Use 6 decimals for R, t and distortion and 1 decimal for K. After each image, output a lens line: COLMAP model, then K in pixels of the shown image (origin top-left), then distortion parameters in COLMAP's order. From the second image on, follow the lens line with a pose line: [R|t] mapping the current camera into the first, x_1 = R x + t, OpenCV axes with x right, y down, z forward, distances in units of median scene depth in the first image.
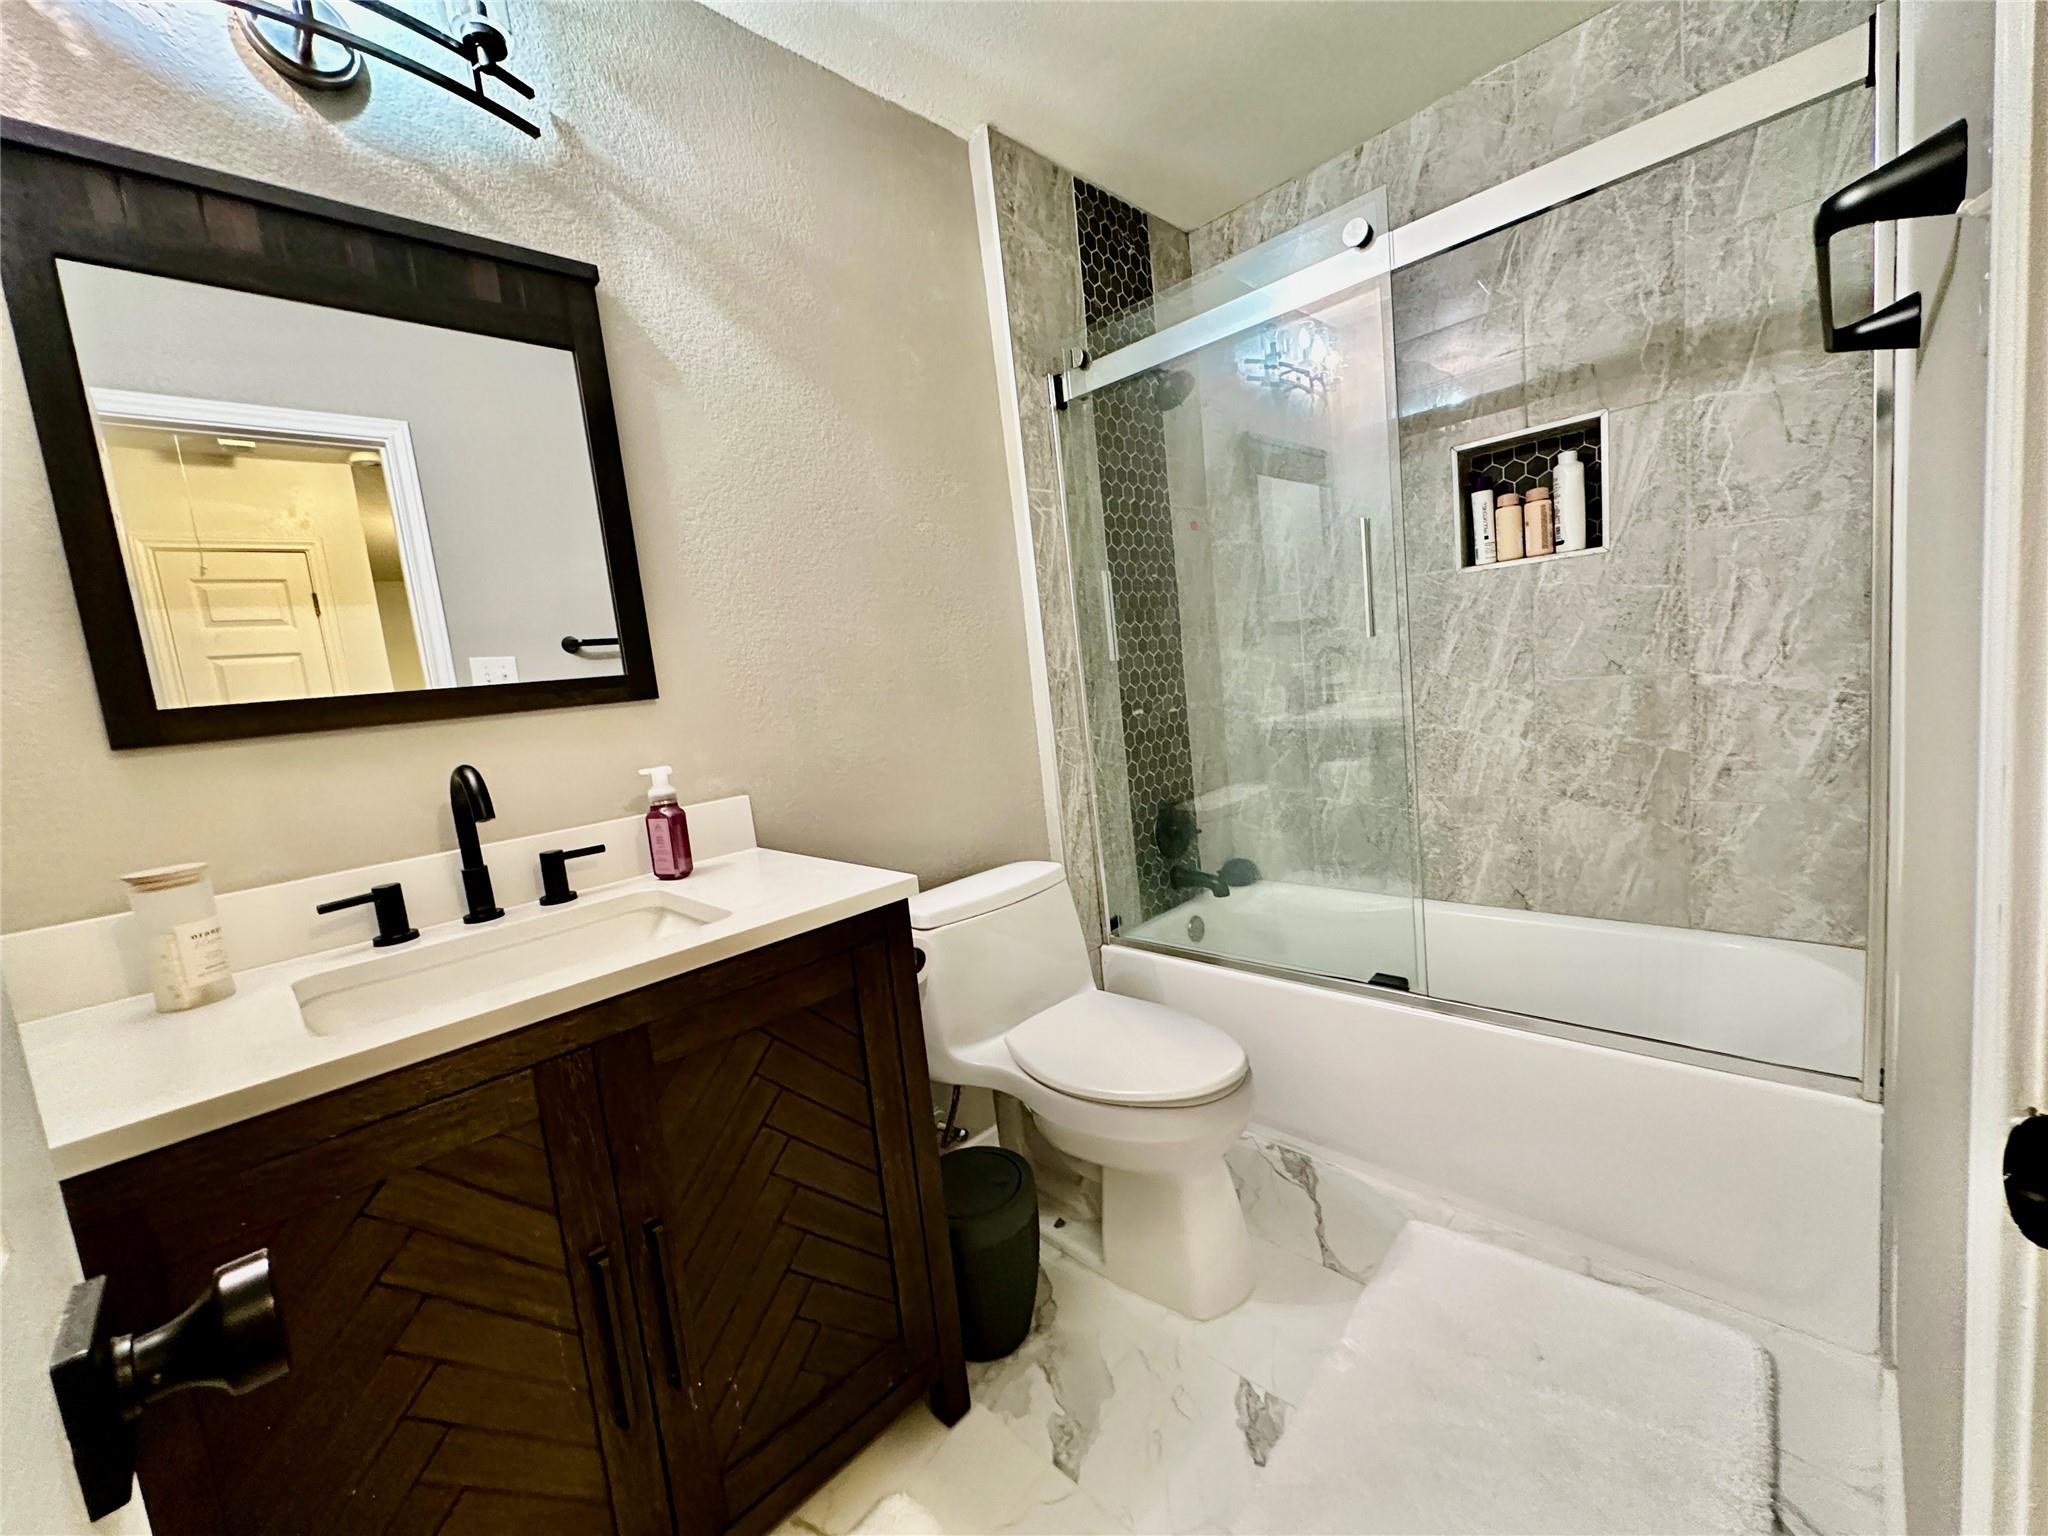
lens RADIAL K [[820.6, 0, 1021.6], [0, 820.6, 769.5], [0, 0, 1]] dist [-0.003630, 0.002073]
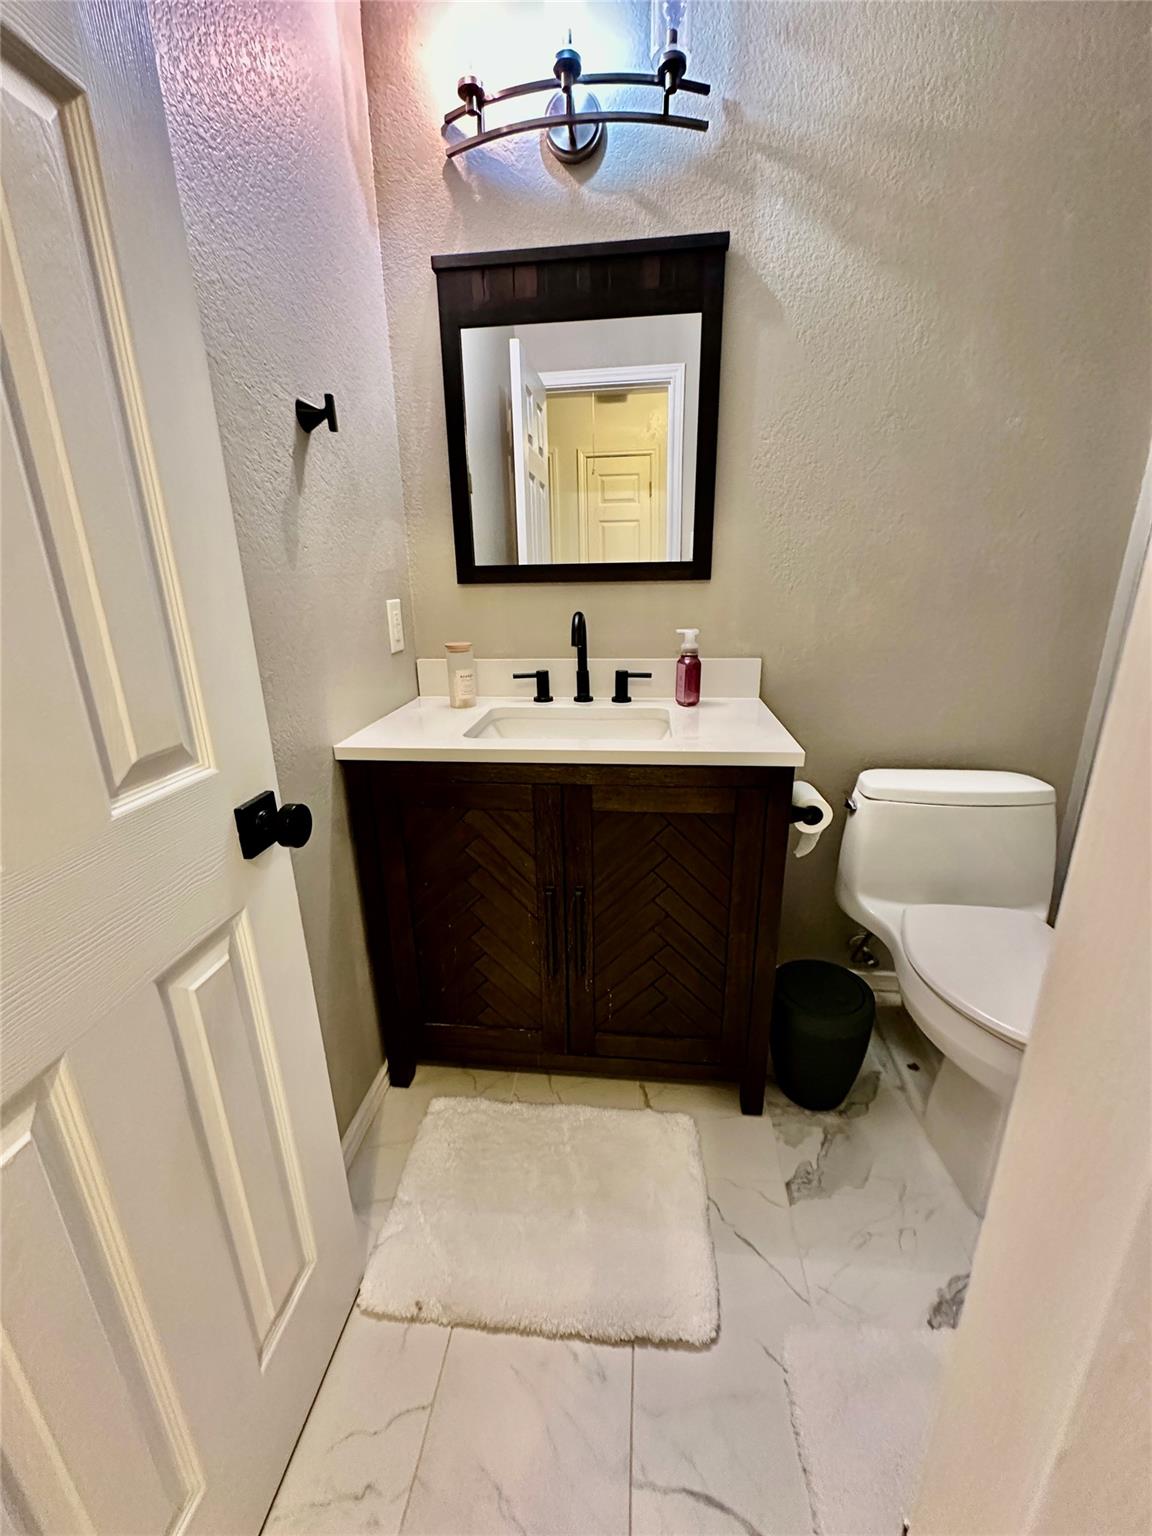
lens RADIAL K [[615.4, 0, 576.0], [0, 615.4, 768.0], [0, 0, 1]] dist [-0.003630, 0.002073]
pose [[0.618480, 0.325559, -0.715188, 0.330606], [-0.139030, 0.941116, 0.308173, -0.087600], [0.773404, -0.091166, 0.627324, 0.133422]]
